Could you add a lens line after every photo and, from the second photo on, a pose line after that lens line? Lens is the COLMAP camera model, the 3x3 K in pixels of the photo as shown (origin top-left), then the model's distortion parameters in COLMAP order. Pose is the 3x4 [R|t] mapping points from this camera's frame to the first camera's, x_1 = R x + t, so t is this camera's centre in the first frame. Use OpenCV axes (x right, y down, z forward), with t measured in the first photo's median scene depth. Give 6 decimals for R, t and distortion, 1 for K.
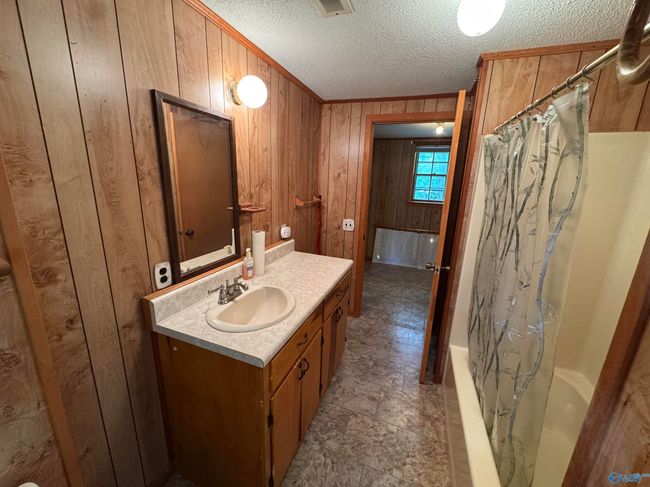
lens RADIAL K [[259.5, 0, 325.0], [0, 259.5, 243.5], [0, 0, 1]] dist [-0.000404, 0.000171]
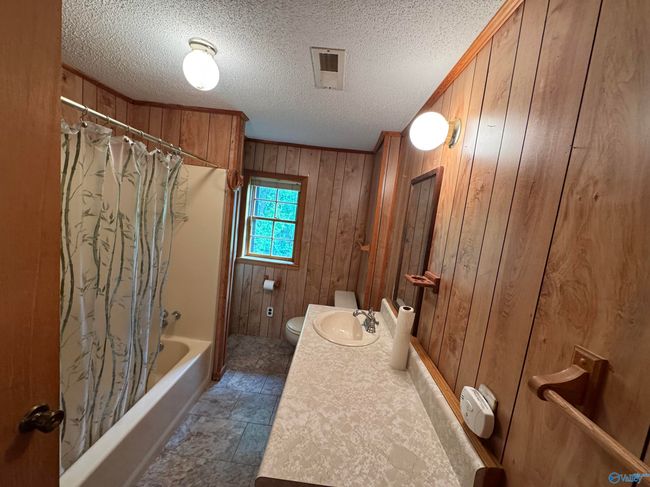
lens RADIAL K [[259.5, 0, 325.0], [0, 259.5, 243.5], [0, 0, 1]] dist [-0.000404, 0.000171]
pose [[-0.938007, -0.110482, -0.328538, 0.181906], [-0.222866, 0.918178, 0.327535, -0.342830], [0.265469, 0.380450, -0.885880, 1.305945]]
